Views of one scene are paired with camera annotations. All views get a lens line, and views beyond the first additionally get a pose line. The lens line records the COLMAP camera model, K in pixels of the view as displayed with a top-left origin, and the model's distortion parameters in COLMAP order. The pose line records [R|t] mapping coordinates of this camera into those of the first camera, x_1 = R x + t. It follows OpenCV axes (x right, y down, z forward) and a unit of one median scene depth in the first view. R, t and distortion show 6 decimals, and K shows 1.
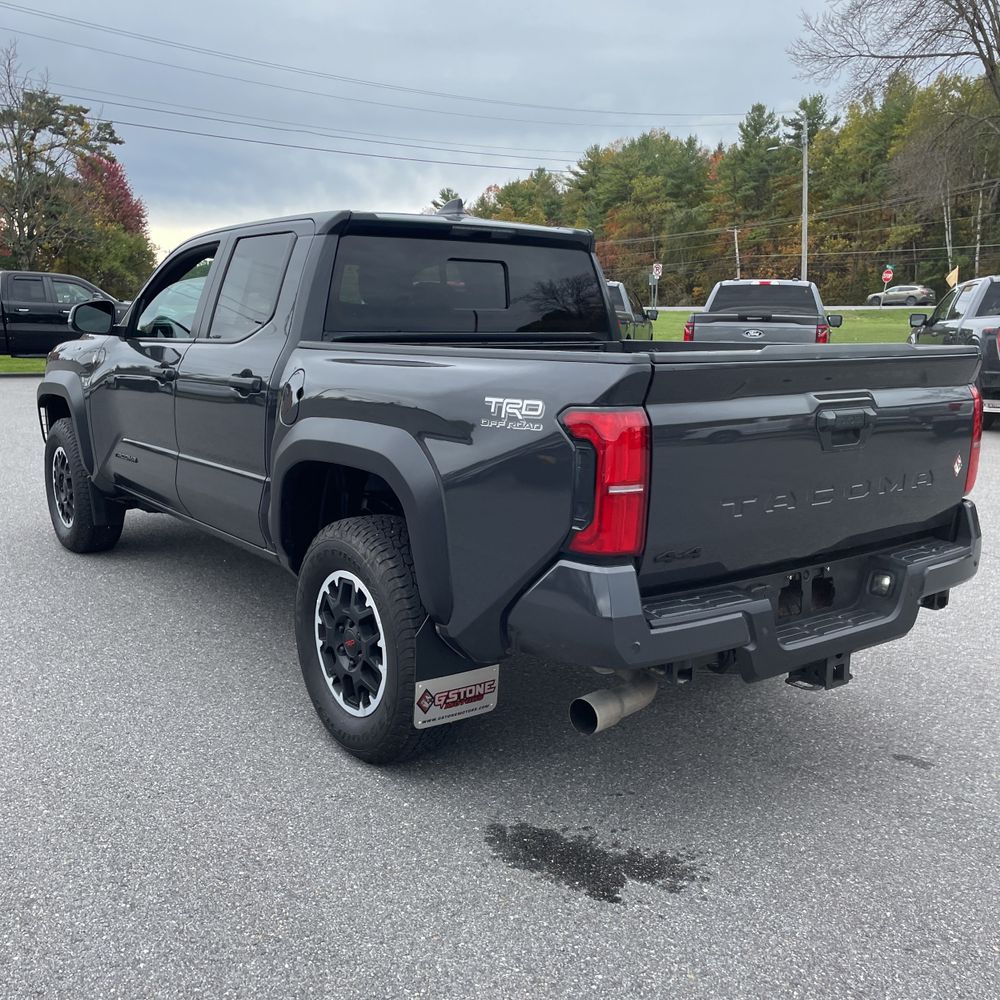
lens RADIAL K [[1005.2, 0, 491.5], [0, 1005.2, 479.7], [0, 0, 1]] dist [0.089800, -0.117527]
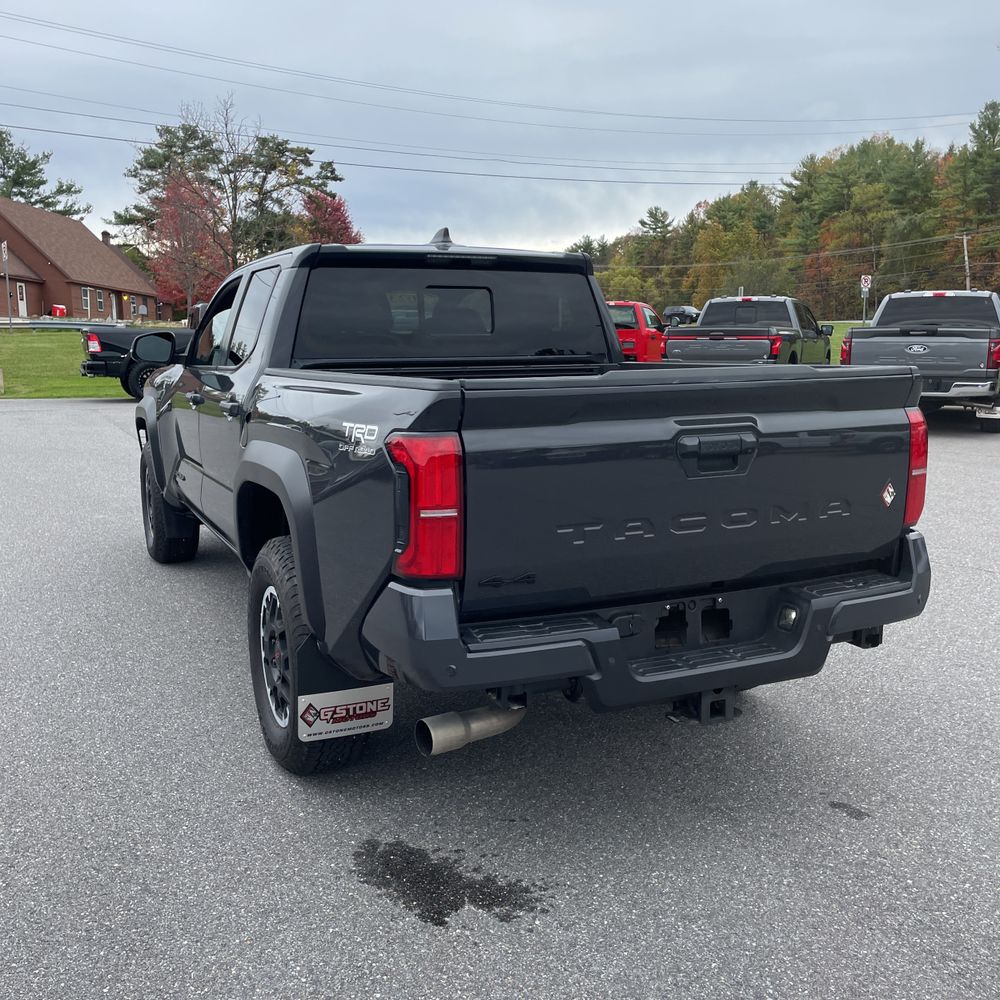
lens RADIAL K [[1005.2, 0, 491.5], [0, 1005.2, 479.7], [0, 0, 1]] dist [0.089800, -0.117527]
pose [[0.979243, 0.010344, -0.202428, 0.308526], [-0.014262, 0.999738, -0.017905, -0.005706], [0.202190, 0.020421, 0.979133, 0.015280]]
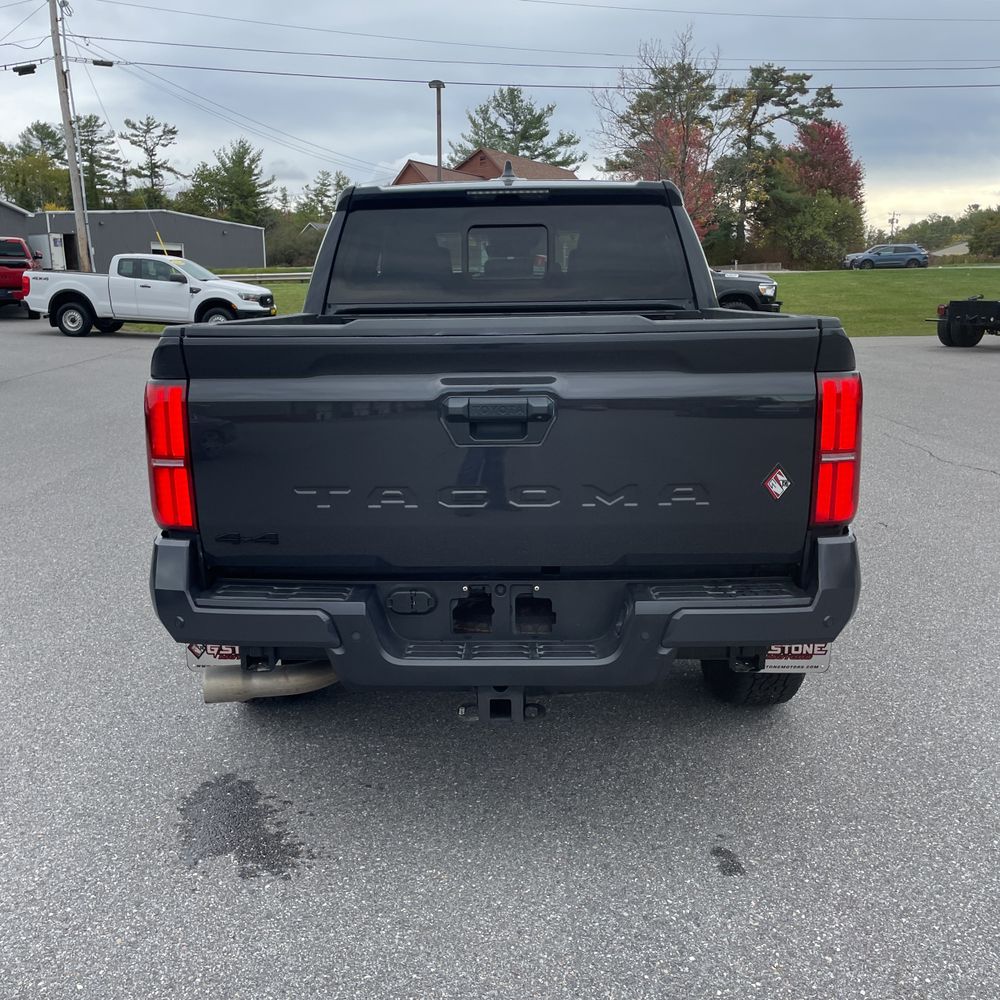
lens RADIAL K [[1006.1, 0, 488.5], [0, 1006.1, 502.5], [0, 0, 1]] dist [0.094678, -0.133296]
pose [[0.780963, 0.109787, -0.614853, 0.792591], [-0.077061, 0.993845, 0.079580, -0.044551], [0.619805, -0.014768, 0.784617, 0.321209]]
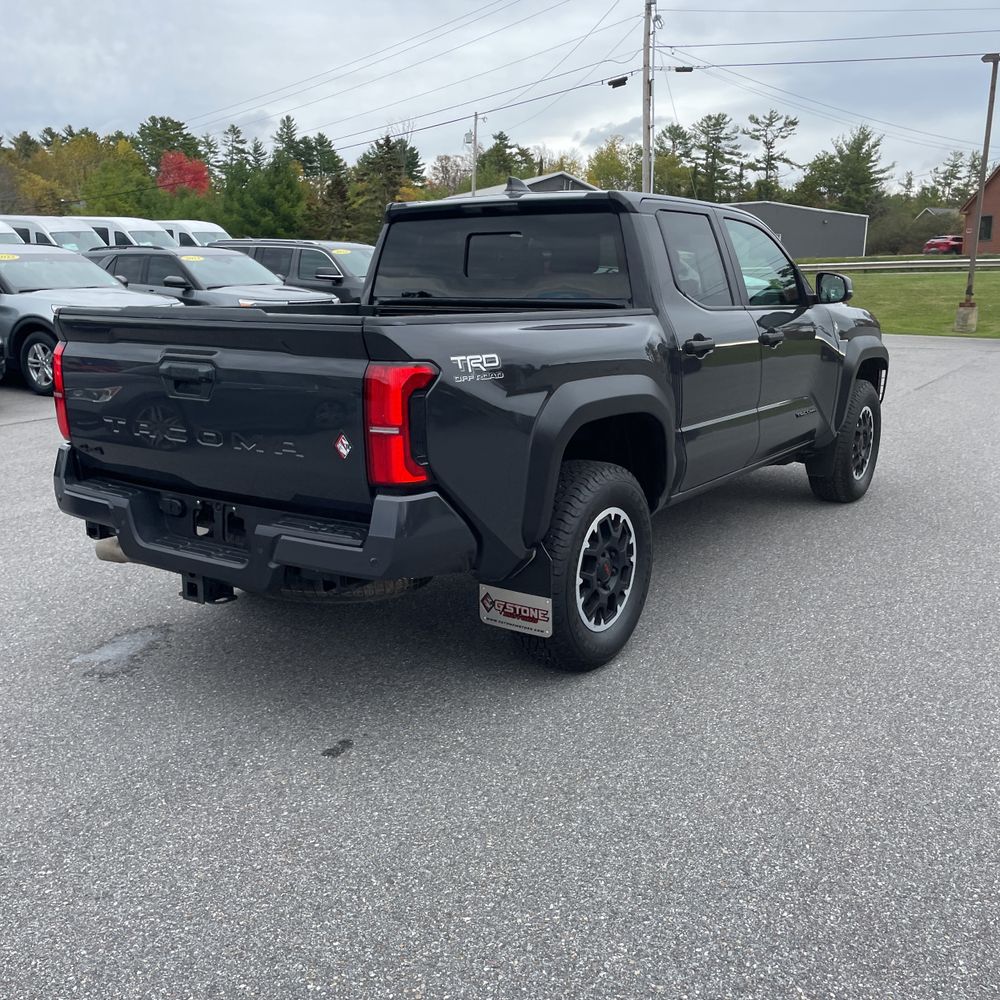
lens RADIAL K [[1005.2, 0, 491.5], [0, 1005.2, 479.7], [0, 0, 1]] dist [0.089800, -0.117527]
pose [[0.317117, 0.173881, -0.932310, 1.445712], [-0.146133, 0.980267, 0.133120, -0.133416], [0.937060, 0.094027, 0.336269, 0.875775]]
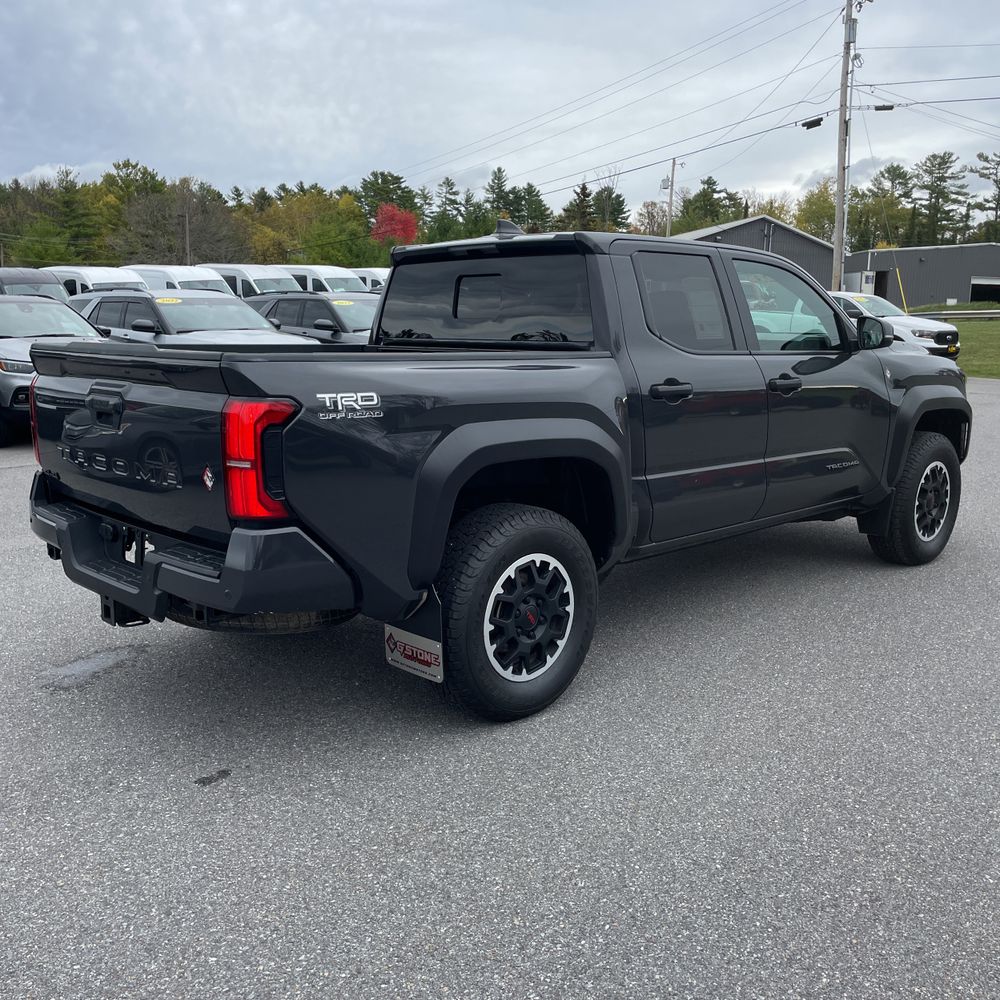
lens RADIAL K [[1005.2, 0, 491.5], [0, 1005.2, 479.7], [0, 0, 1]] dist [0.089800, -0.117527]
pose [[0.124418, 0.142154, -0.981994, 1.504470], [-0.161741, 0.979353, 0.121279, -0.180079], [0.978959, 0.143739, 0.144841, 1.194787]]
